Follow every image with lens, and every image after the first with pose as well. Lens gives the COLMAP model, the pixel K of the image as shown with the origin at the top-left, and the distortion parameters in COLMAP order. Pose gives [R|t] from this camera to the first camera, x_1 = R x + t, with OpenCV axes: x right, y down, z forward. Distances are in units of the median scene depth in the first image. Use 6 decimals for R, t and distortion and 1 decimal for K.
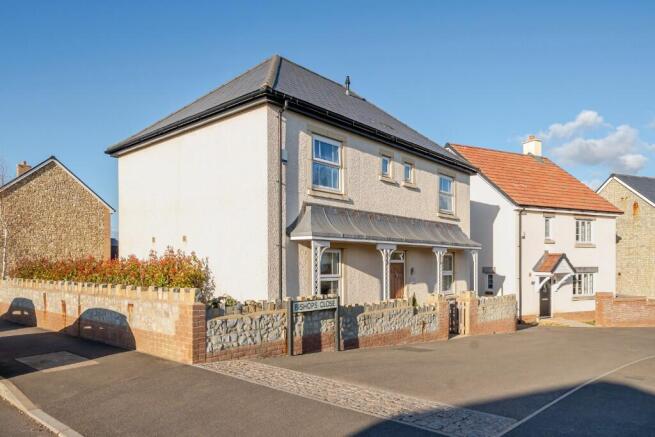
lens RADIAL K [[444.2, 0, 325.6], [0, 444.2, 220.3], [0, 0, 1]] dist [-0.020820, 0.000931]
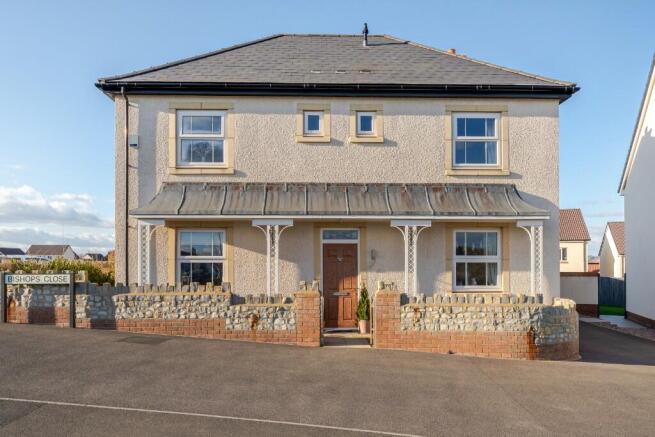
lens RADIAL K [[444.2, 0, 326.8], [0, 444.2, 215.7], [0, 0, 1]] dist [-0.020820, 0.000931]
pose [[0.693375, -0.079841, -0.716140, 0.878042], [0.071764, 0.996553, -0.041621, 0.097999], [0.716995, -0.022534, 0.696714, 0.559650]]
